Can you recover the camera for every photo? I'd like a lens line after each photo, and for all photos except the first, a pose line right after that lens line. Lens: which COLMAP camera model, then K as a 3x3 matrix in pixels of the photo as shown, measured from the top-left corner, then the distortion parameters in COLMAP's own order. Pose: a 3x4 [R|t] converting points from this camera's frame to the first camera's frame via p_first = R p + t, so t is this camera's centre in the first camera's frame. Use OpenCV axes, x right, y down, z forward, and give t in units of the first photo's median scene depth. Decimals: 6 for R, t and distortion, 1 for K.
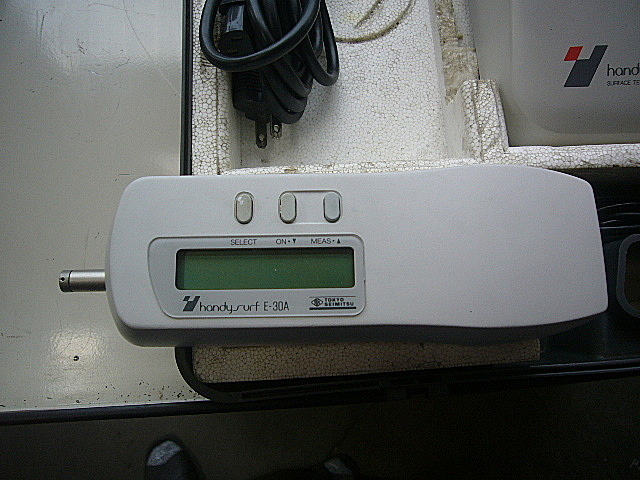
lens RADIAL K [[533.9, 0, 319.3], [0, 533.9, 245.1], [0, 0, 1]] dist [-0.130792, 0.111464]
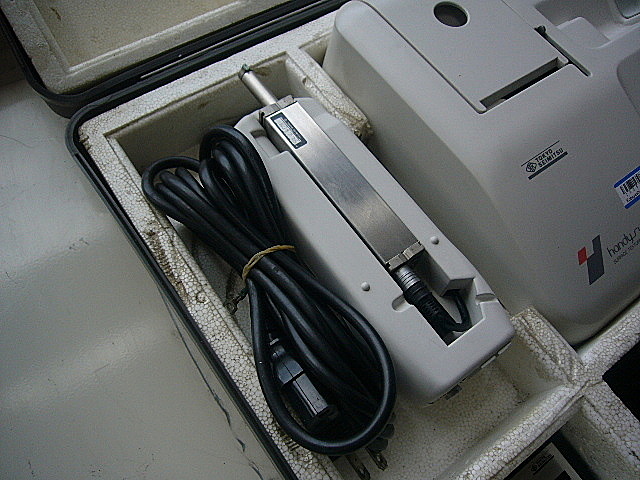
lens RADIAL K [[534.4, 0, 320.0], [0, 534.4, 240.0], [0, 0, 1]] dist [-0.117716, 0.082999]
pose [[0.843378, -0.453111, 0.288798, -0.290826], [0.505127, 0.851839, -0.138627, -0.524493], [-0.183196, 0.262795, 0.947301, 0.029786]]
